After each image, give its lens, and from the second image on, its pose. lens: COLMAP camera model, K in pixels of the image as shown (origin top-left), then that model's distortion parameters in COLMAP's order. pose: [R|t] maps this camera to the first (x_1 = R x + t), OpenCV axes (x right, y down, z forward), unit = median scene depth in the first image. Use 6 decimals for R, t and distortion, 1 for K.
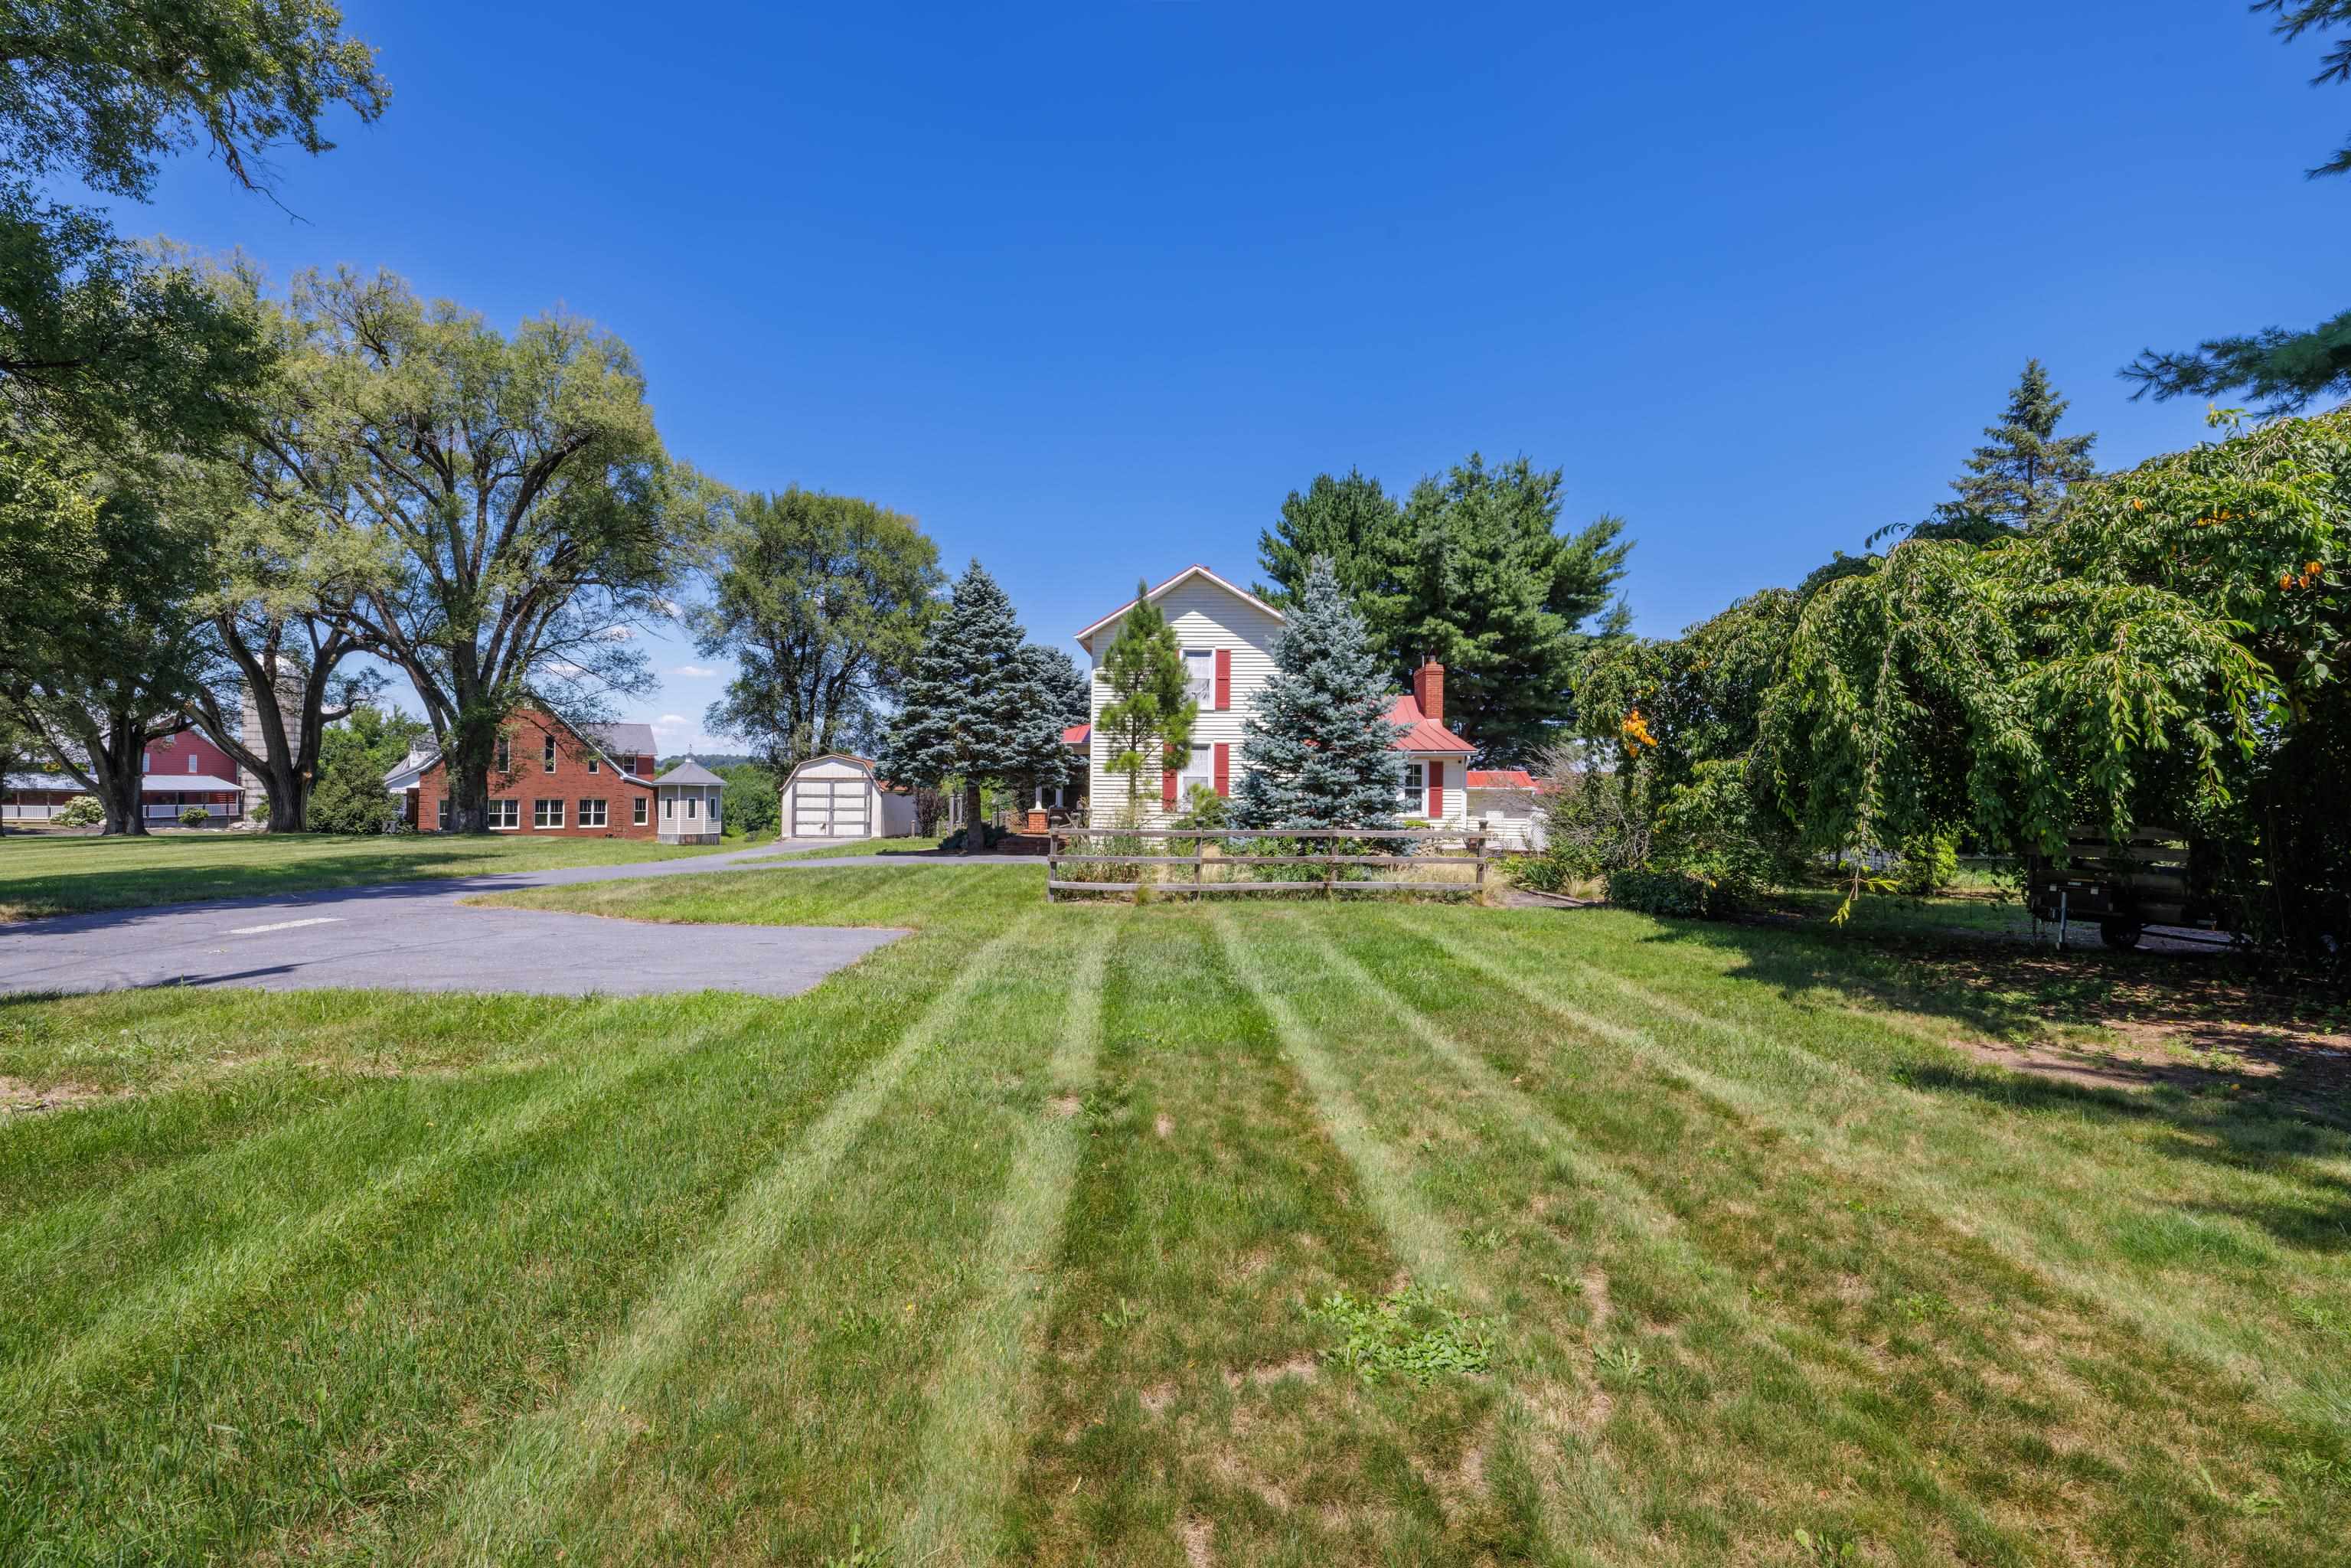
lens RADIAL K [[980.5, 0, 1181.1], [0, 980.5, 778.5], [0, 0, 1]] dist [0.002625, 0.000472]
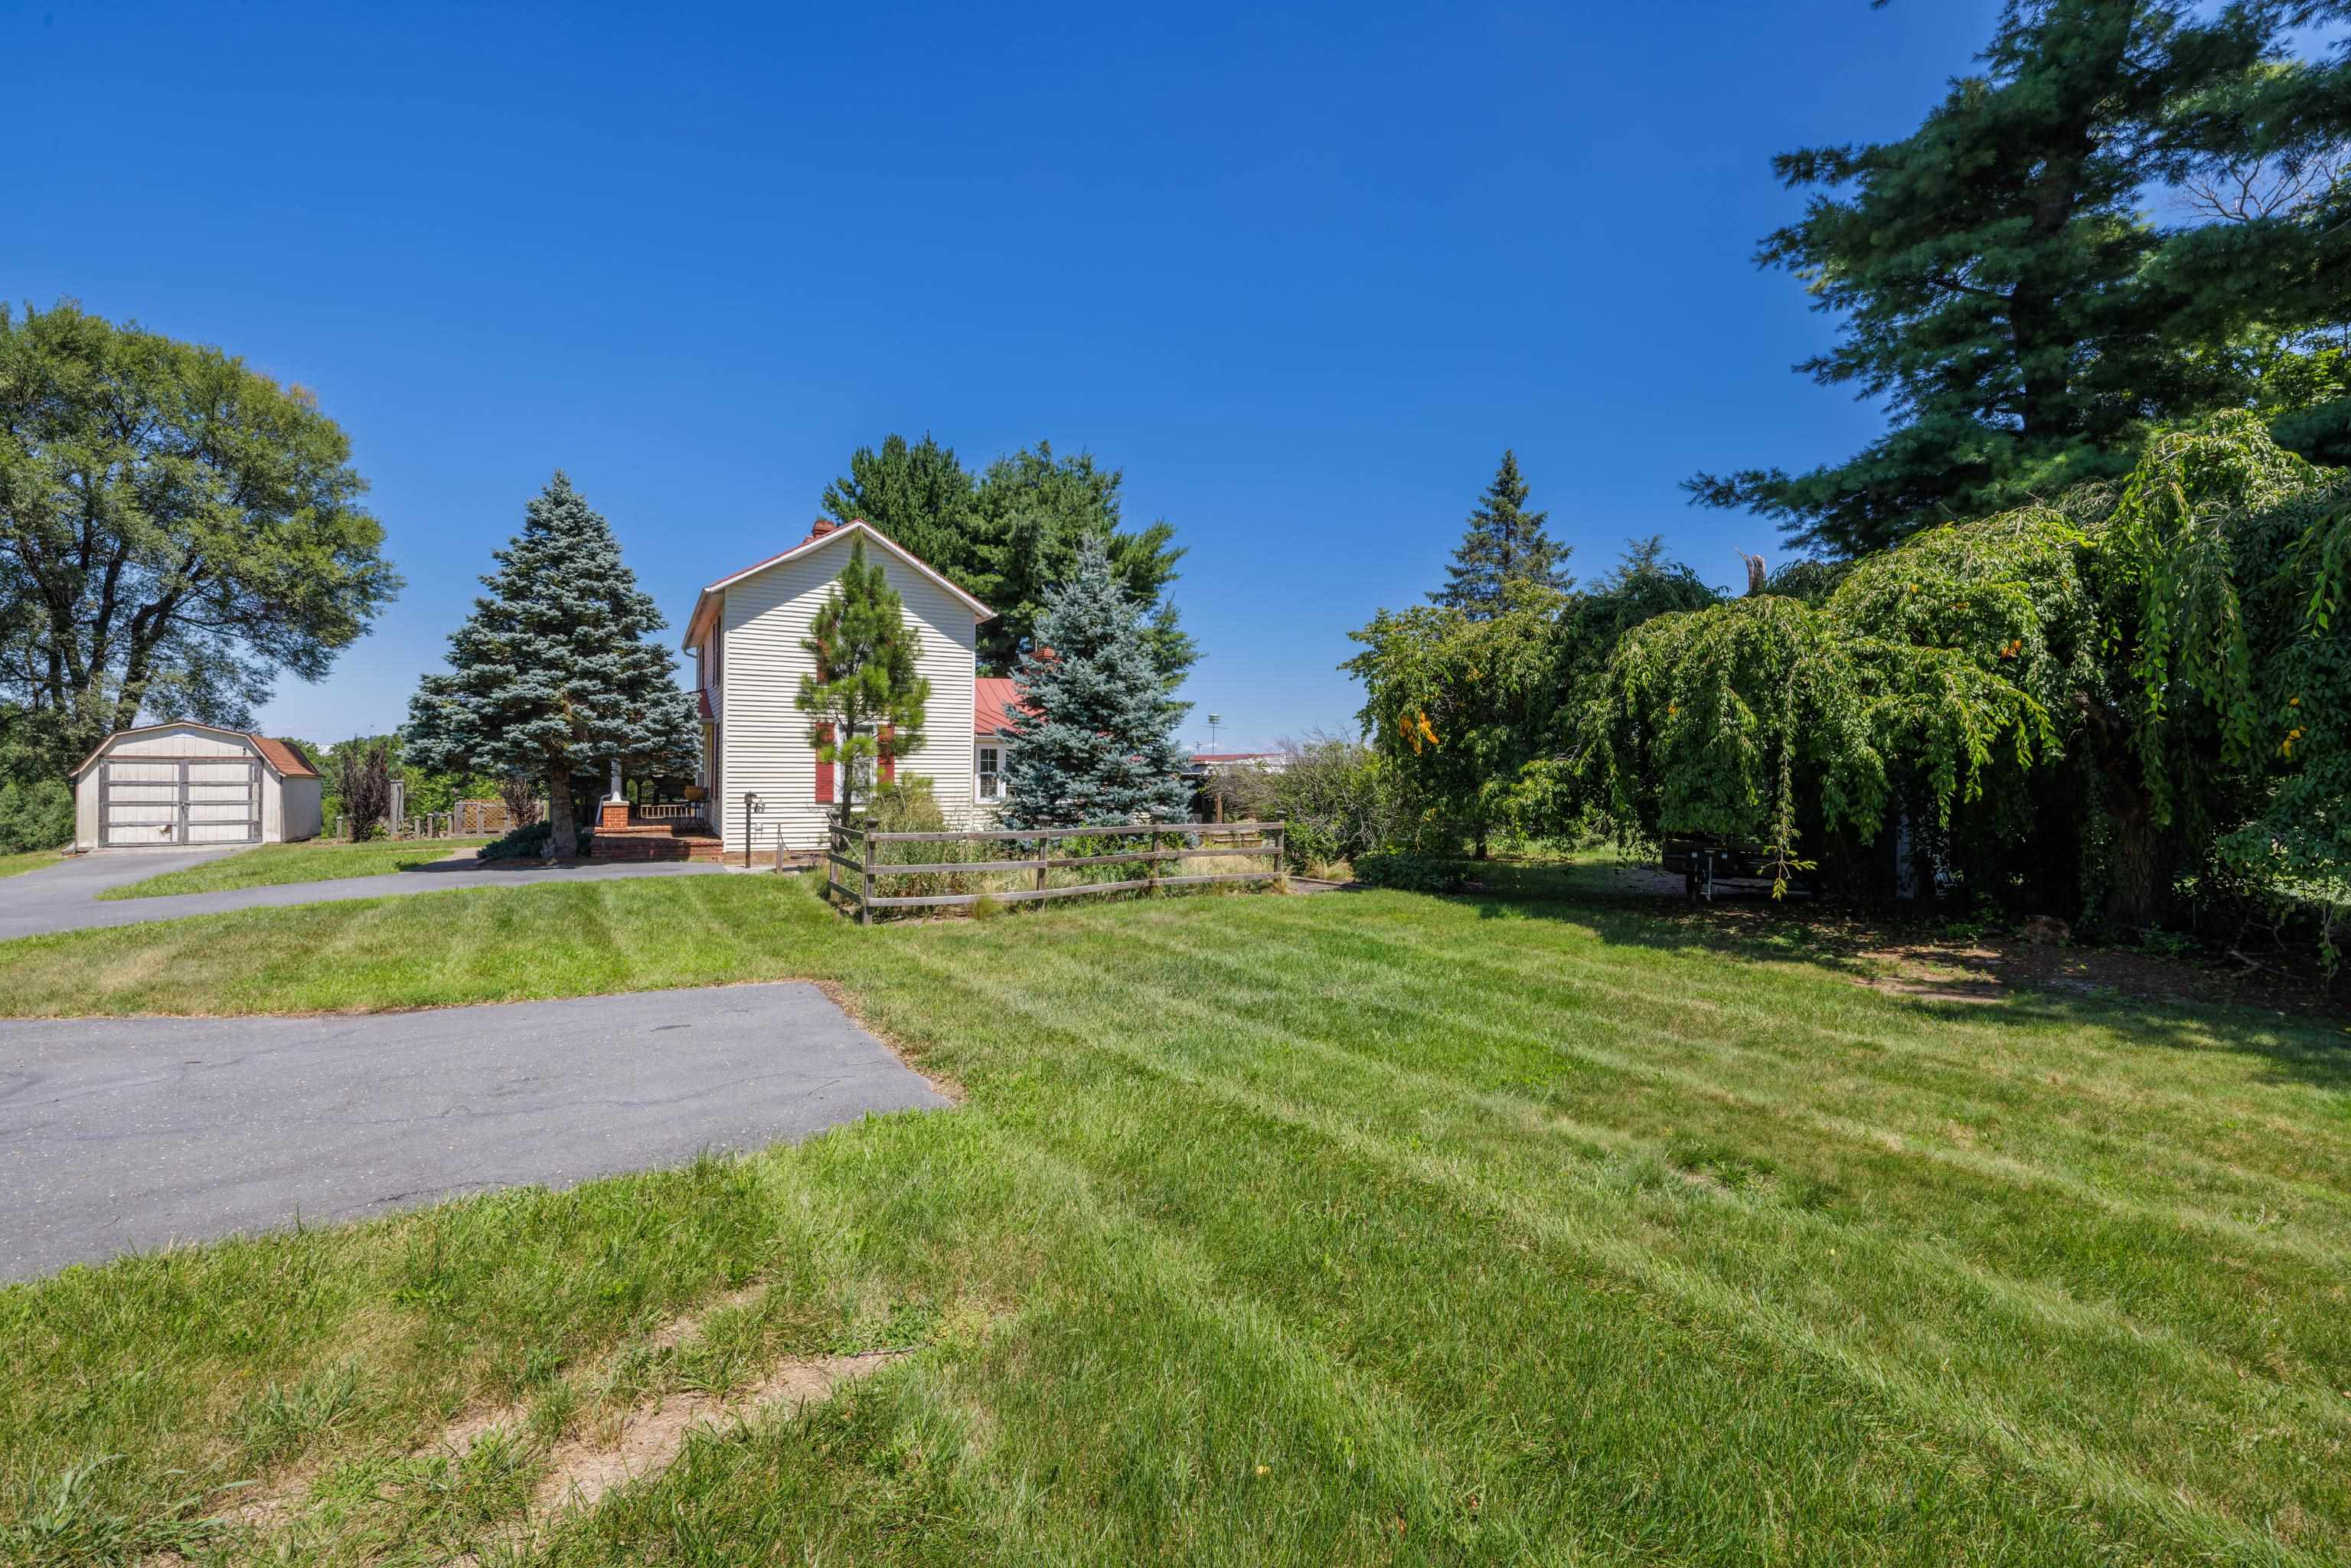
lens RADIAL K [[980.5, 0, 1181.1], [0, 980.5, 778.5], [0, 0, 1]] dist [0.002625, 0.000472]
pose [[0.853263, -0.002835, 0.521474, -0.202094], [-0.008354, 0.999783, 0.019105, -0.007310], [-0.521415, -0.020658, 0.853053, 0.105375]]
